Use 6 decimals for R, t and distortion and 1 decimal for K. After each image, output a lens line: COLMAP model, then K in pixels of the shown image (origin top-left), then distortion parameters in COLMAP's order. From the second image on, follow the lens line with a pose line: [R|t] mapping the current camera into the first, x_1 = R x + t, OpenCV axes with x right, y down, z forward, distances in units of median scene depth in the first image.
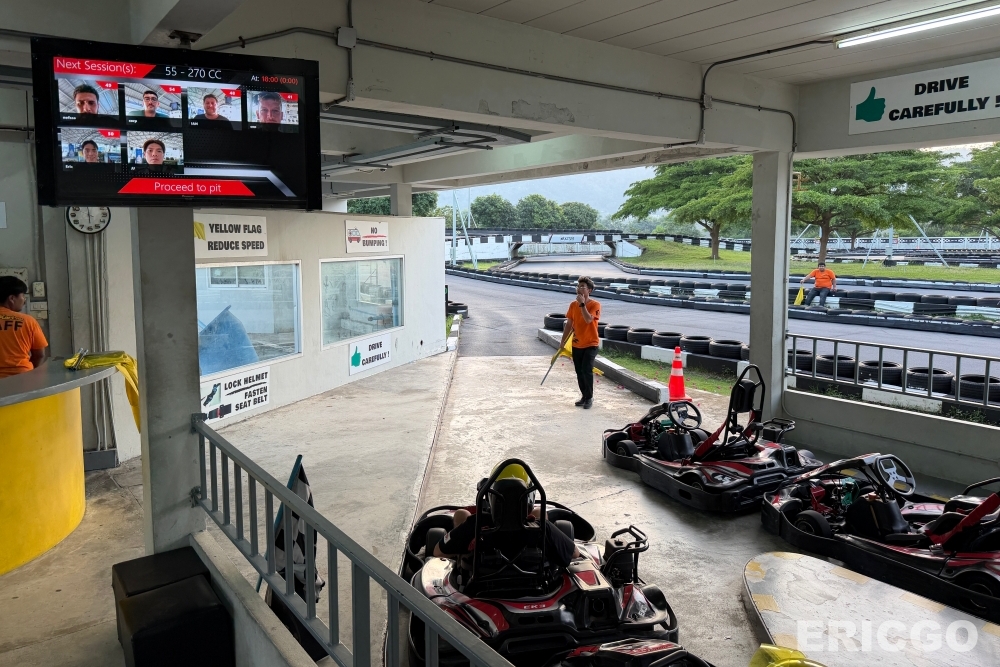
lens RADIAL K [[708.5, 0, 488.1], [0, 708.5, 304.2], [0, 0, 1]] dist [0.094688, -0.119099]
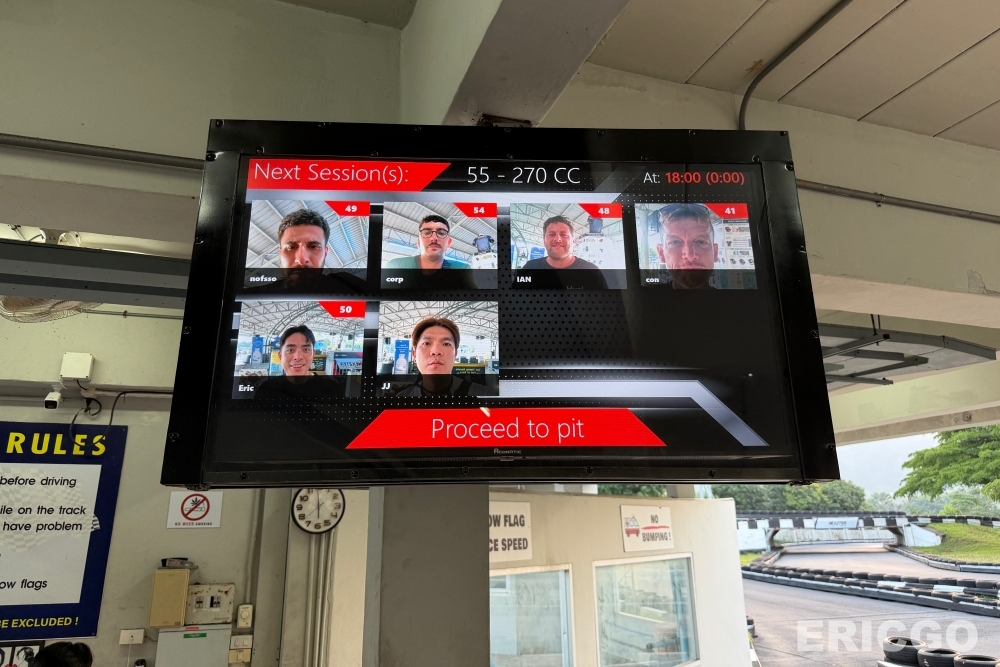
lens RADIAL K [[689.2, 0, 480.1], [0, 689.2, 294.1], [0, 0, 1]] dist [0.002906, -0.004141]
pose [[0.954140, -0.105149, -0.280286, -0.243515], [-0.016503, 0.916384, -0.399961, -0.060945], [0.298905, 0.386244, 0.872623, 0.487863]]
